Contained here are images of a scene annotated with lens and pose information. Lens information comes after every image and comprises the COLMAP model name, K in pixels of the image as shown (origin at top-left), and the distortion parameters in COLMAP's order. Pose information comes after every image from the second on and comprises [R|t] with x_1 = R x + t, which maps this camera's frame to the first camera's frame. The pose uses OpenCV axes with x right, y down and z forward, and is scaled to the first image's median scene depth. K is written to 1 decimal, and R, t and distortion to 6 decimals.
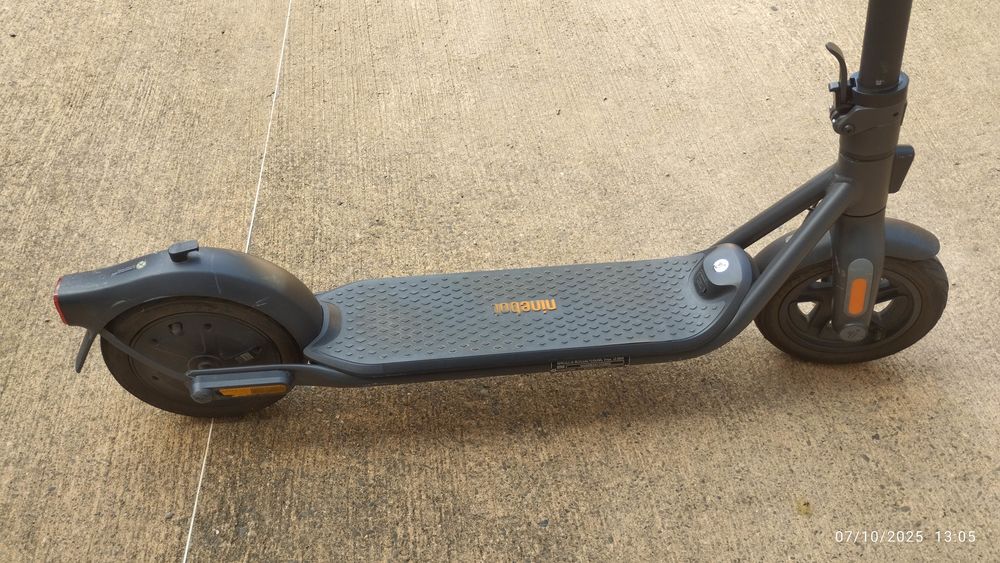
lens RADIAL K [[821.6, 0, 499.9], [0, 821.6, 284.0], [0, 0, 1]] dist [0.061388, -0.073745]
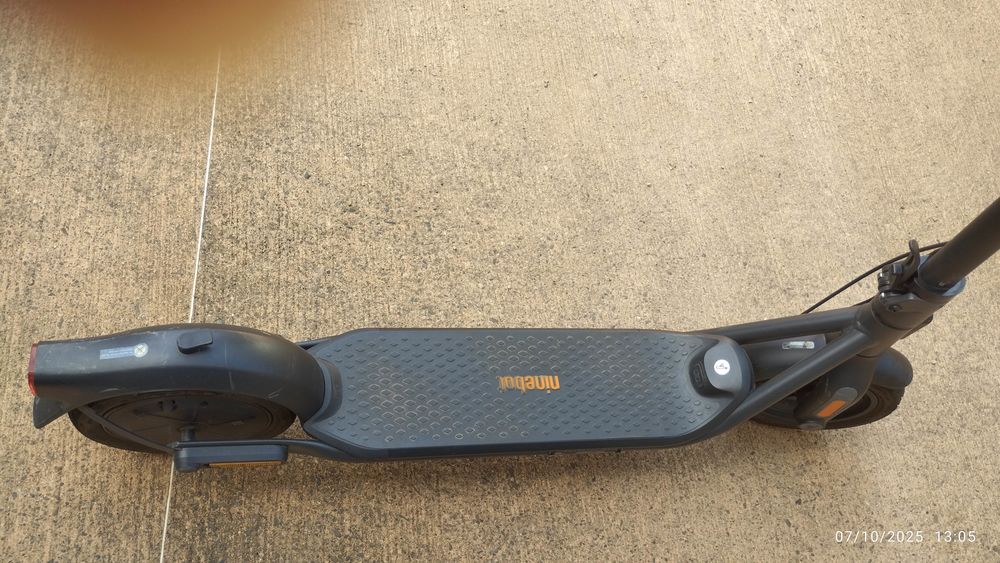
lens RADIAL K [[821.6, 0, 499.1], [0, 821.6, 284.4], [0, 0, 1]] dist [0.061388, -0.073745]
pose [[0.964889, 0.117074, 0.235125, -0.226689], [-0.178828, 0.948466, 0.261597, -0.304865], [-0.192381, -0.294459, 0.936100, 0.115653]]
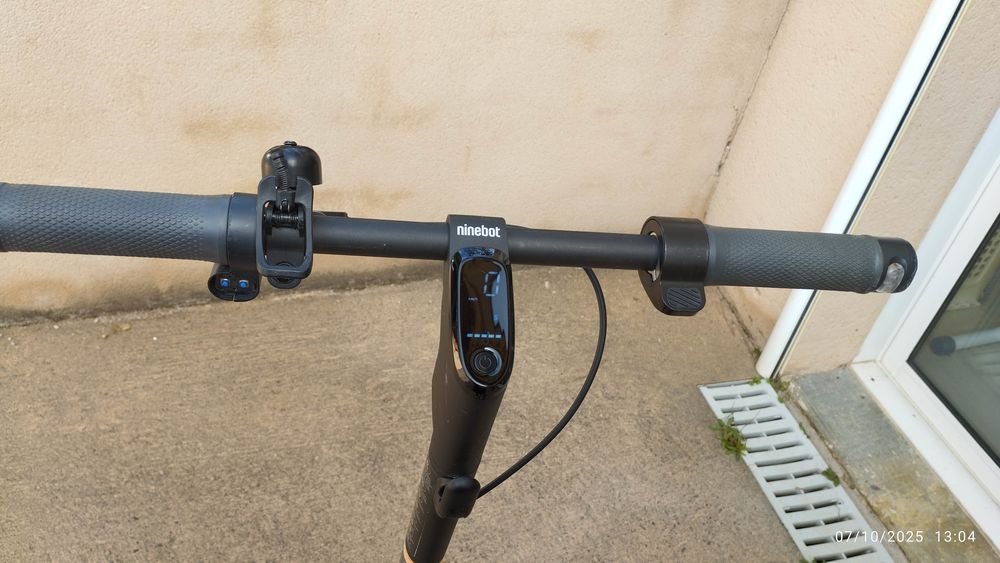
lens RADIAL K [[821.6, 0, 484.7], [0, 821.6, 272.3], [0, 0, 1]] dist [0.061388, -0.073745]
pose [[-0.245217, -0.663209, 0.707122, 0.002533], [0.619252, 0.454049, 0.640598, -0.842661], [-0.745919, 0.594973, 0.299353, 0.200111]]
